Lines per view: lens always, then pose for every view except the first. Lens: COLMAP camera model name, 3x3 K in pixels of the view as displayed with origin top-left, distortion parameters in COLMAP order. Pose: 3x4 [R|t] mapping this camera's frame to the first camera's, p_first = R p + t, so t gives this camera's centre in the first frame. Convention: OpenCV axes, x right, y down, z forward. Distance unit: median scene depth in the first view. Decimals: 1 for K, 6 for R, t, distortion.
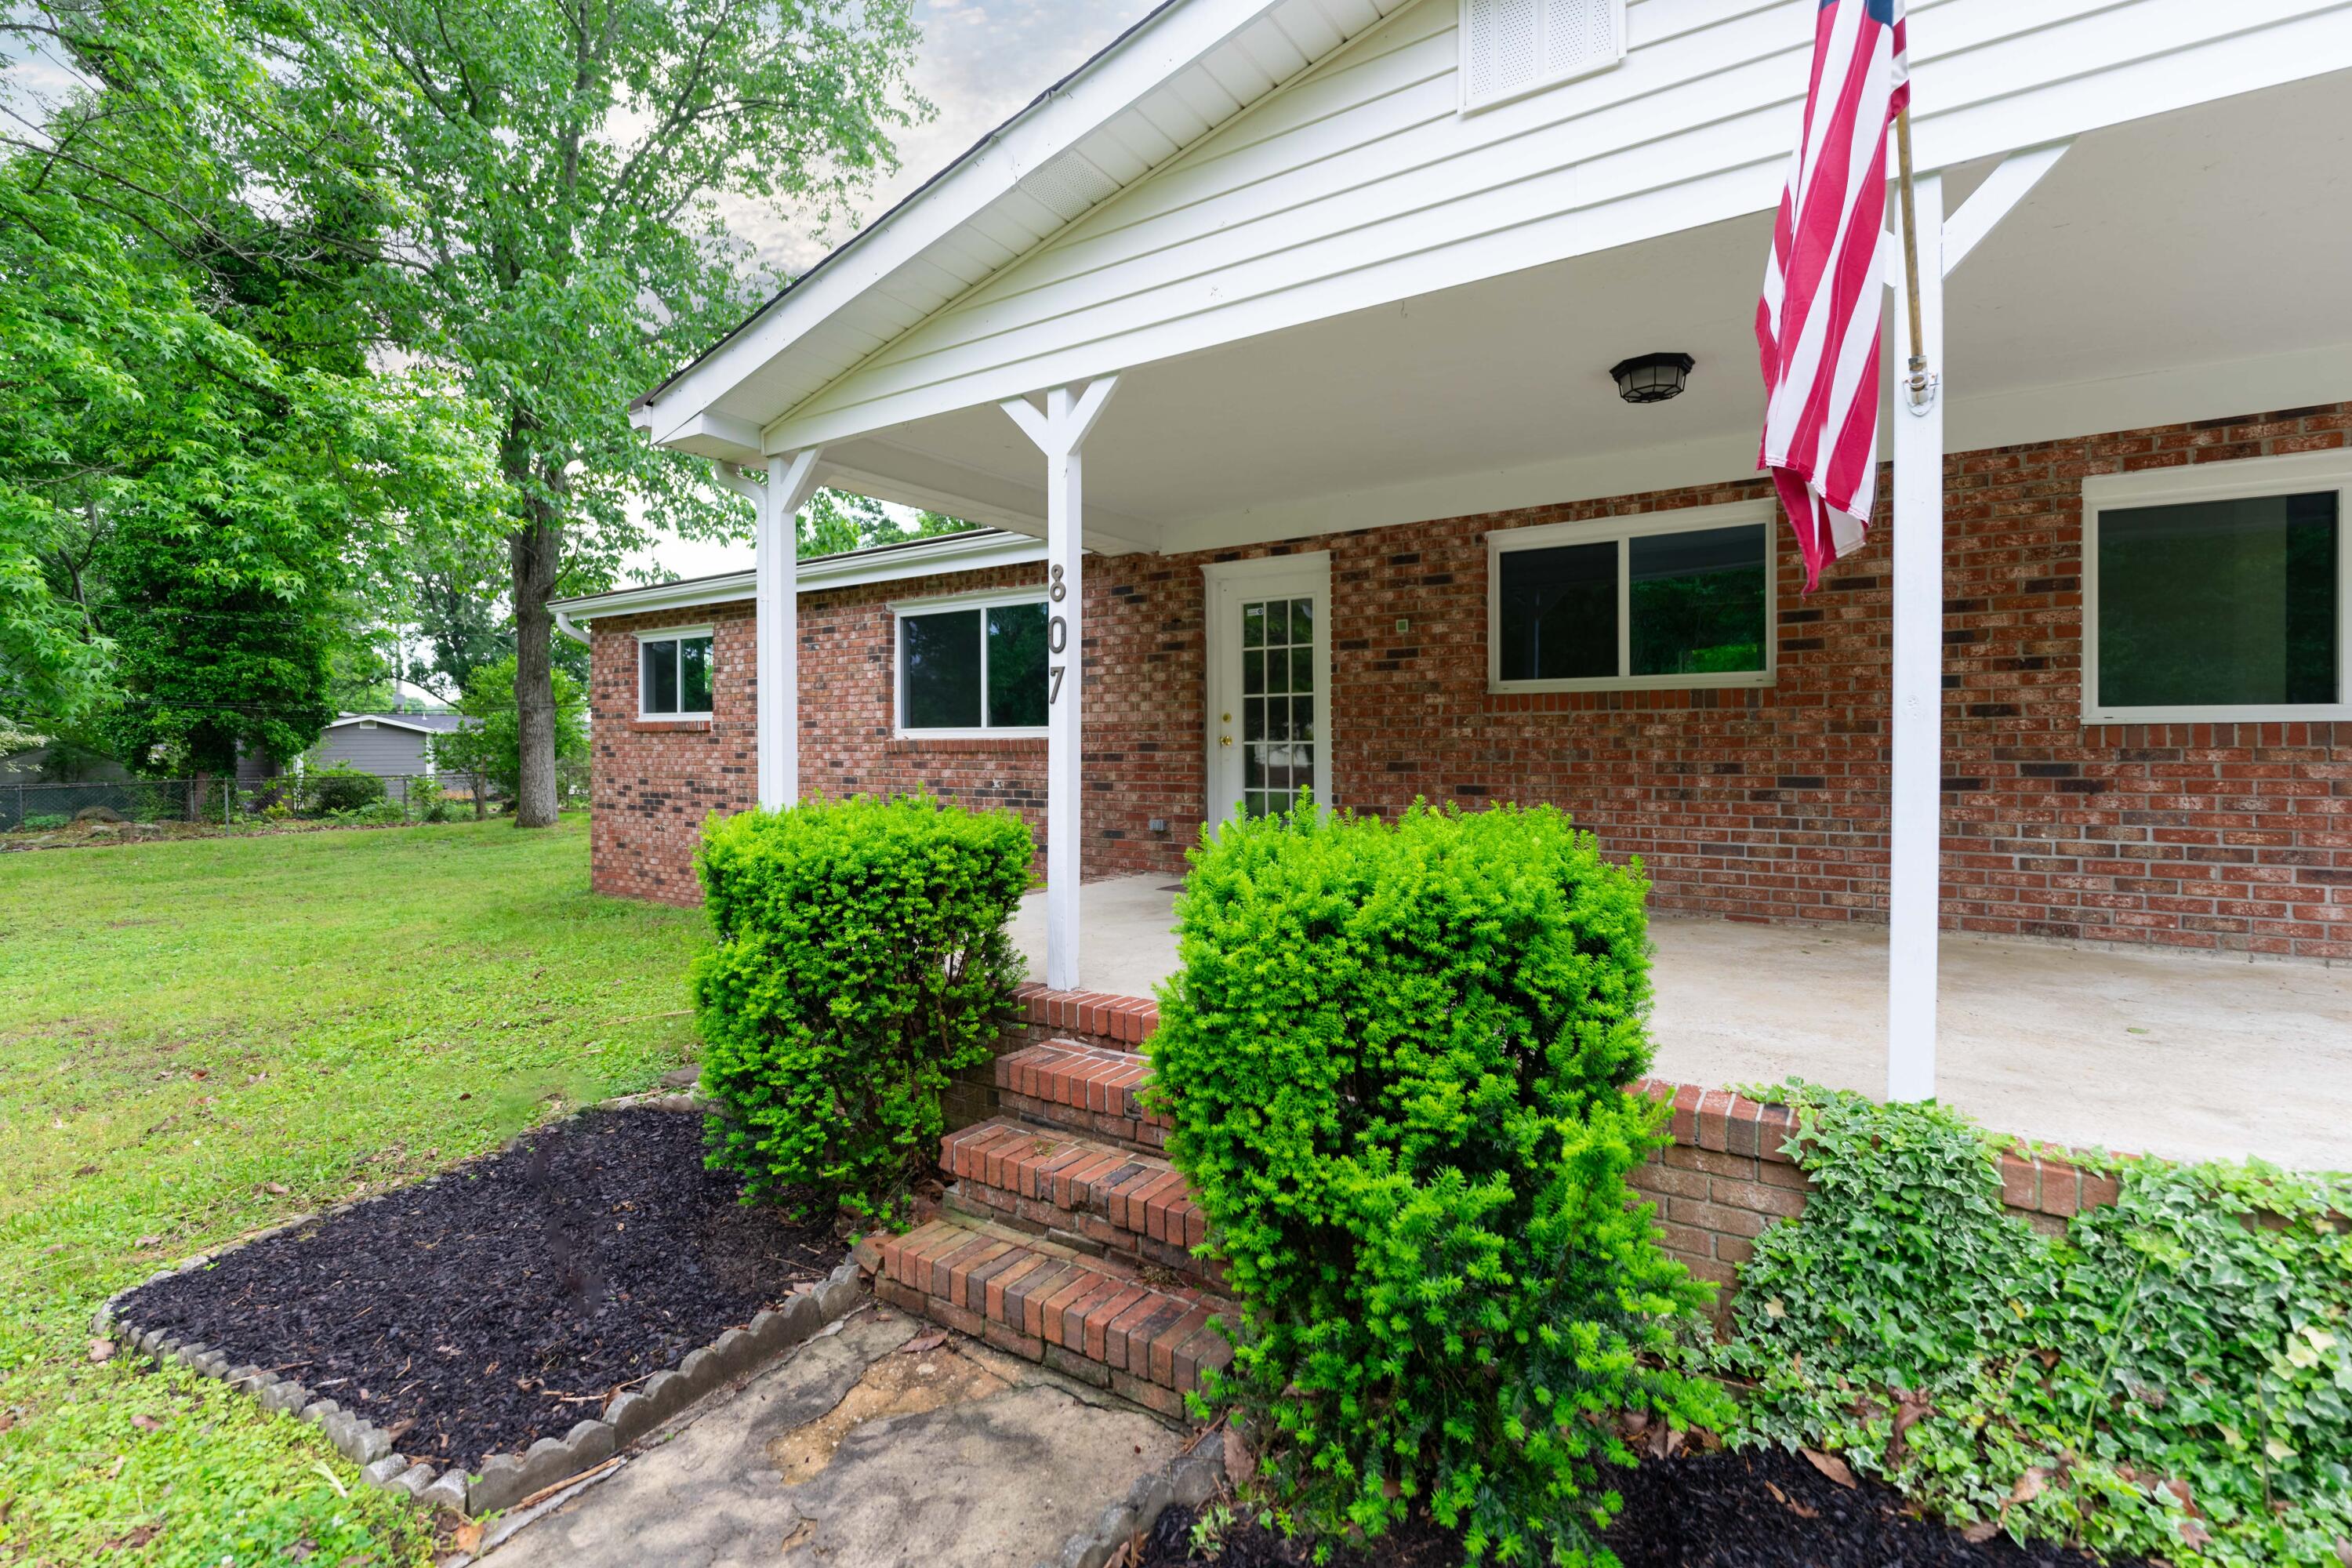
lens RADIAL K [[1045.6, 0, 1181.3], [0, 1045.6, 746.9], [0, 0, 1]] dist [0.002475, 0.002333]
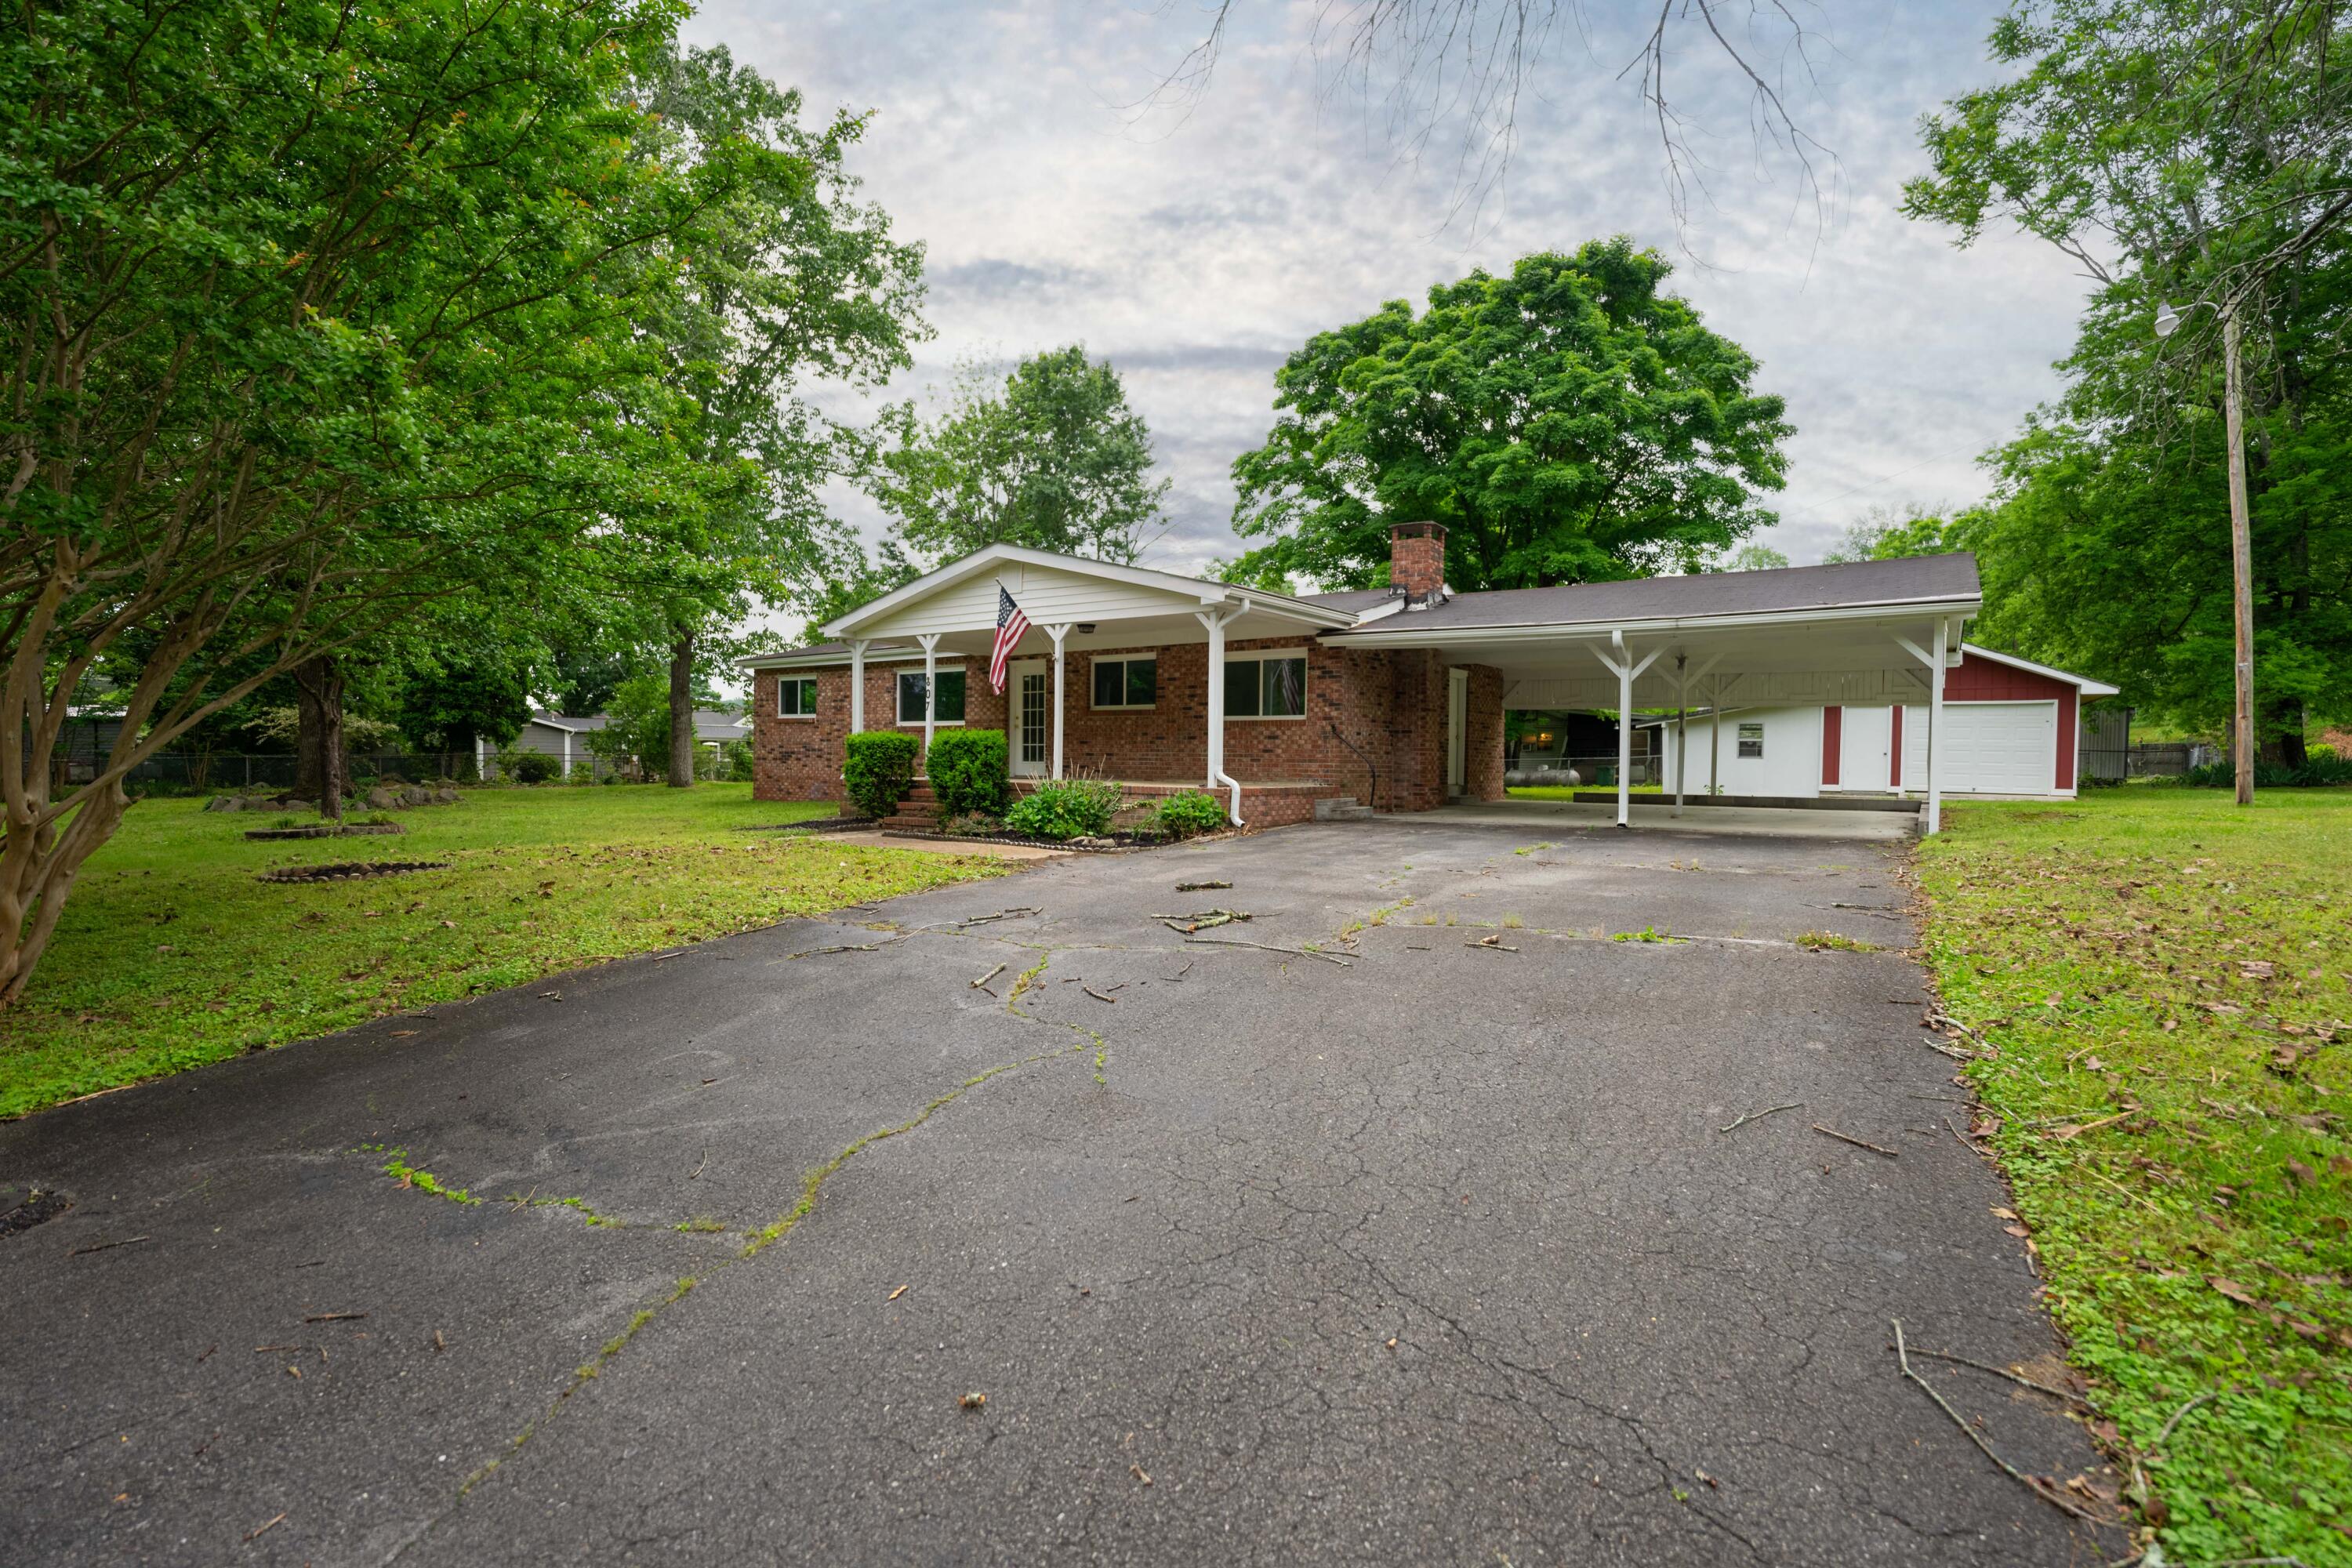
lens RADIAL K [[1045.6, 0, 1167.7], [0, 1045.6, 779.7], [0, 0, 1]] dist [0.002475, 0.002333]
pose [[0.999237, 0.017446, -0.034952, 0.687467], [-0.016857, 0.999712, 0.017094, 0.102340], [0.035240, -0.016492, 0.999243, -2.181742]]
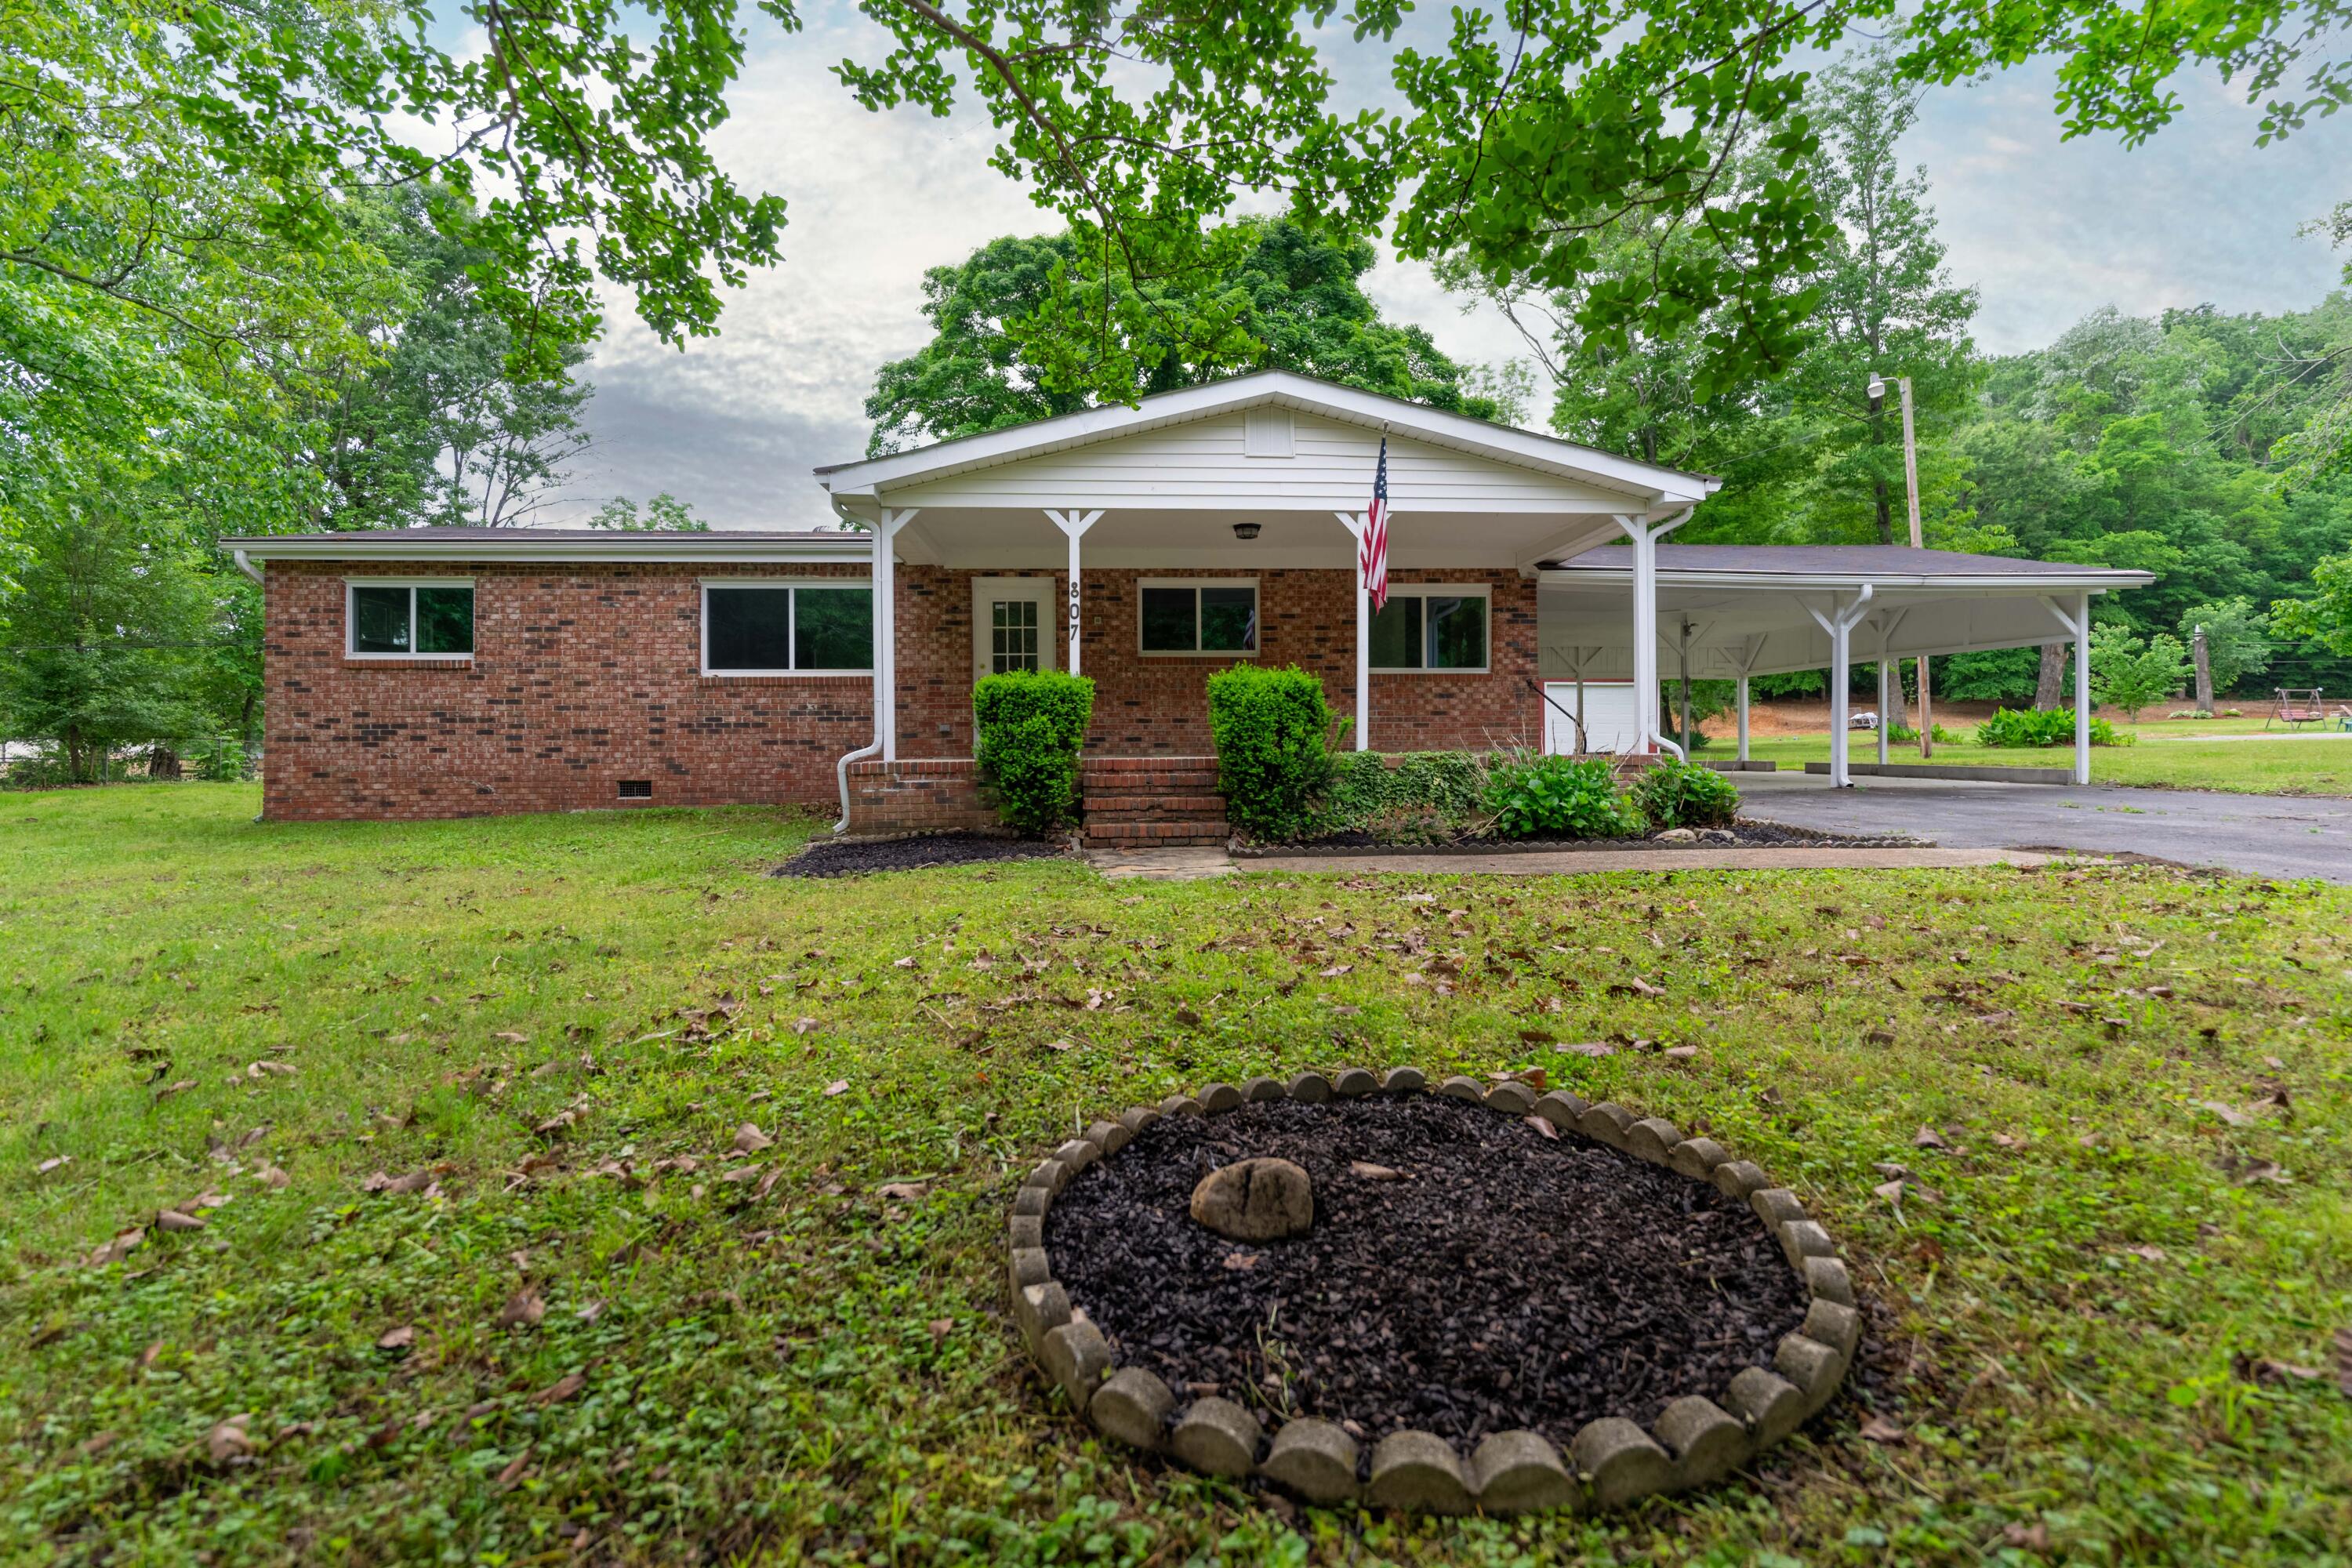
lens RADIAL K [[1045.6, 0, 1160.4], [0, 1045.6, 738.9], [0, 0, 1]] dist [0.002475, 0.002333]
pose [[0.808244, 0.005263, 0.588824, -0.963753], [0.003399, 0.999902, -0.013603, 0.152529], [-0.588838, 0.012996, 0.808147, -0.745706]]
